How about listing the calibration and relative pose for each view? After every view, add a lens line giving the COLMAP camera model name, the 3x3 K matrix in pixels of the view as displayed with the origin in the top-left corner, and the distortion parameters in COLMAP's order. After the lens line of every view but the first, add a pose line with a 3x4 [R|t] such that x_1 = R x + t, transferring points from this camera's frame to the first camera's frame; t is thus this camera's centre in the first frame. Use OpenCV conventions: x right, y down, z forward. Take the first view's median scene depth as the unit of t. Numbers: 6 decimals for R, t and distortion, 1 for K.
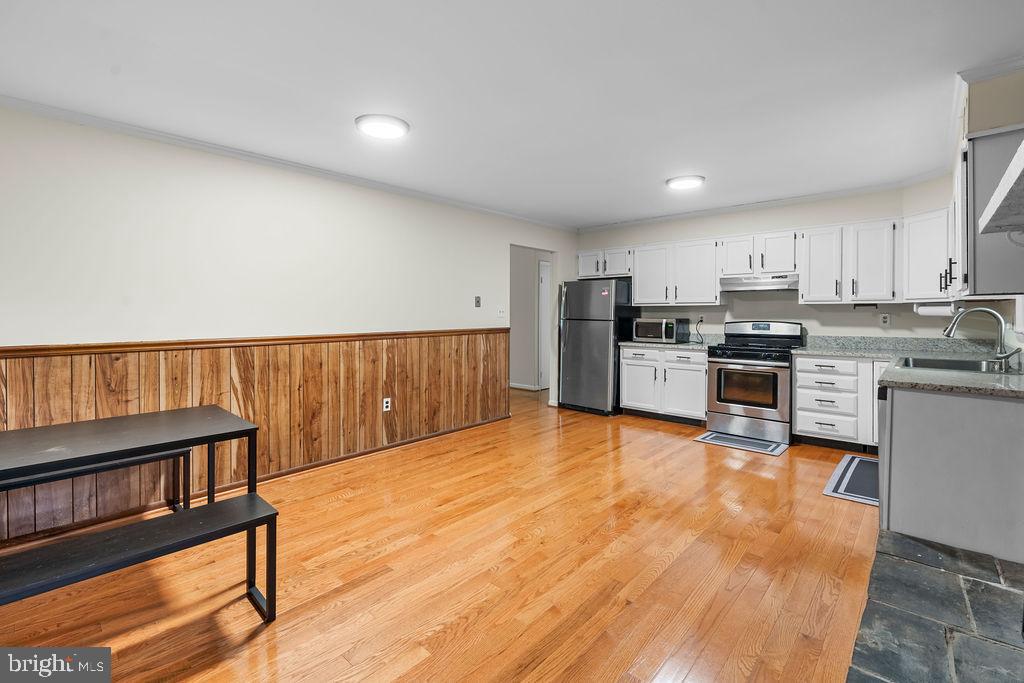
lens RADIAL K [[451.1, 0, 515.4], [0, 451.1, 319.7], [0, 0, 1]] dist [-0.001659, 0.001099]
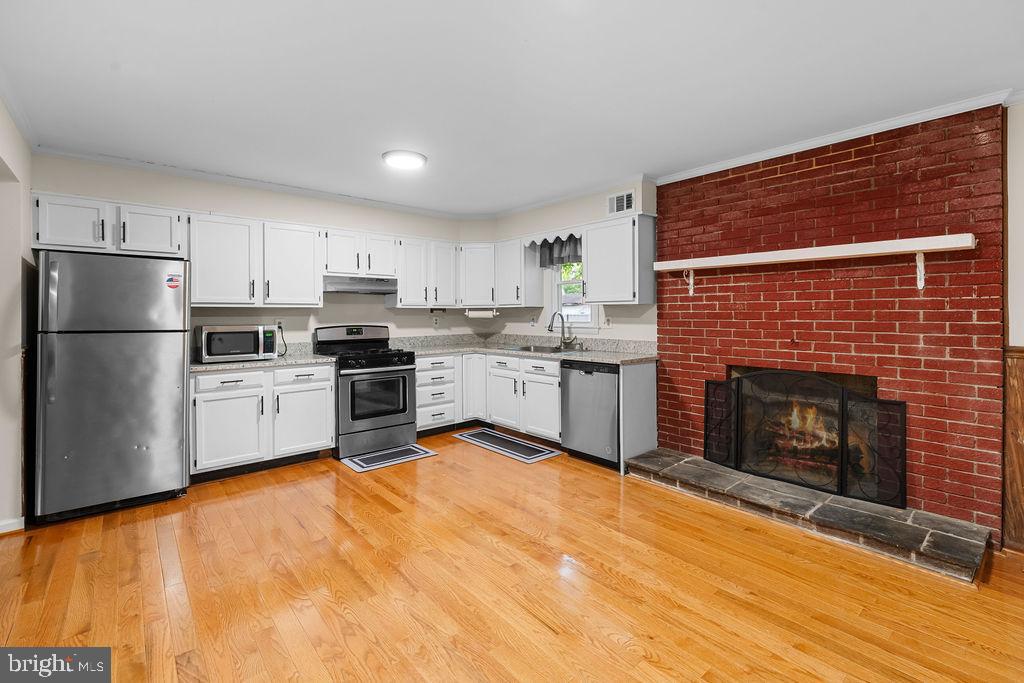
lens RADIAL K [[451.1, 0, 504.8], [0, 451.1, 315.9], [0, 0, 1]] dist [-0.001659, 0.001099]
pose [[0.138276, -0.002106, 0.990391, -0.342442], [0.020904, 0.999781, -0.000793, -0.009135], [-0.990173, 0.020813, 0.138290, 0.564753]]
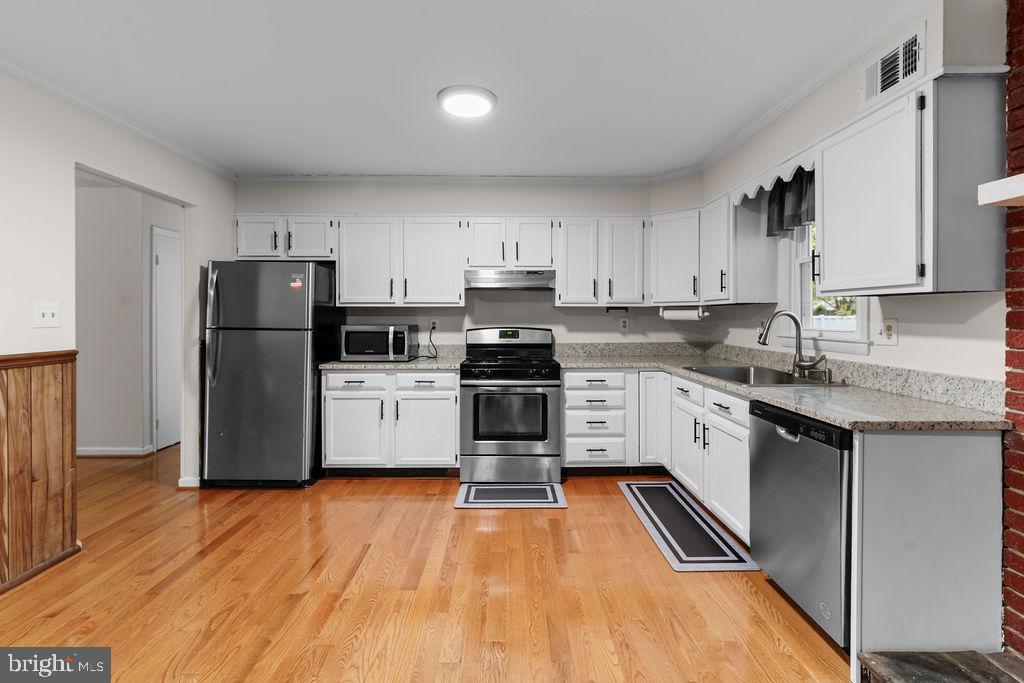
lens RADIAL K [[451.1, 0, 508.1], [0, 451.1, 319.6], [0, 0, 1]] dist [-0.001659, 0.001099]
pose [[0.740307, -0.004092, 0.672256, 0.004569], [0.009780, 0.999941, -0.004683, -0.006740], [-0.672198, 0.010041, 0.740304, 0.410377]]
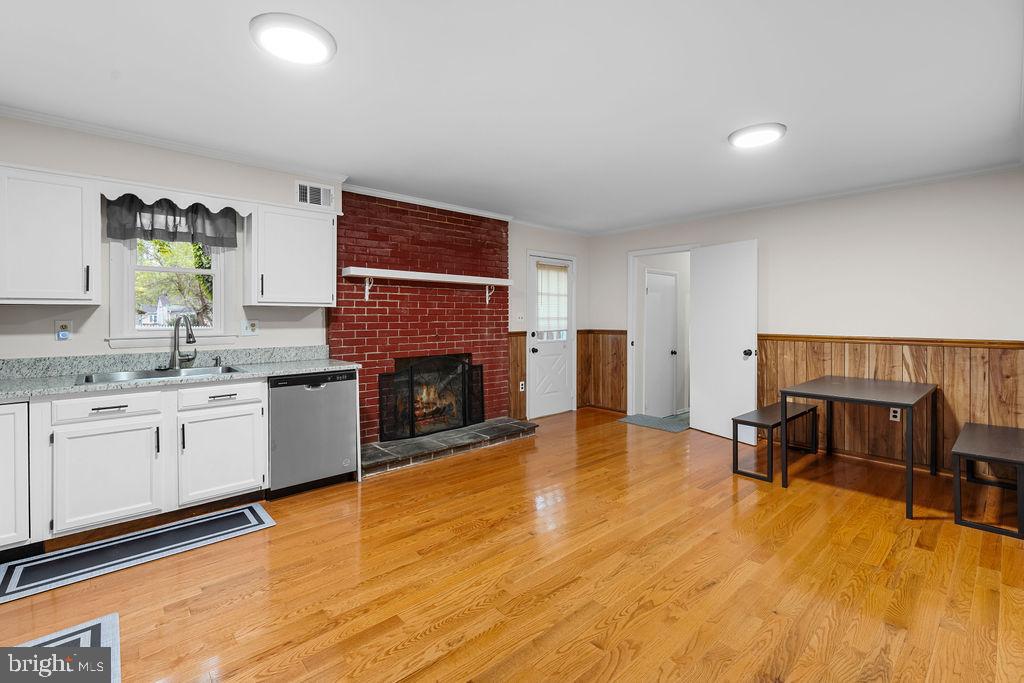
lens RADIAL K [[451.1, 0, 512.2], [0, 451.1, 319.4], [0, 0, 1]] dist [-0.001659, 0.001099]
pose [[-0.993939, 0.002772, 0.109900, 0.079420], [0.005564, 0.999669, 0.025109, -0.021849], [-0.109795, 0.025568, -0.993625, 1.154465]]
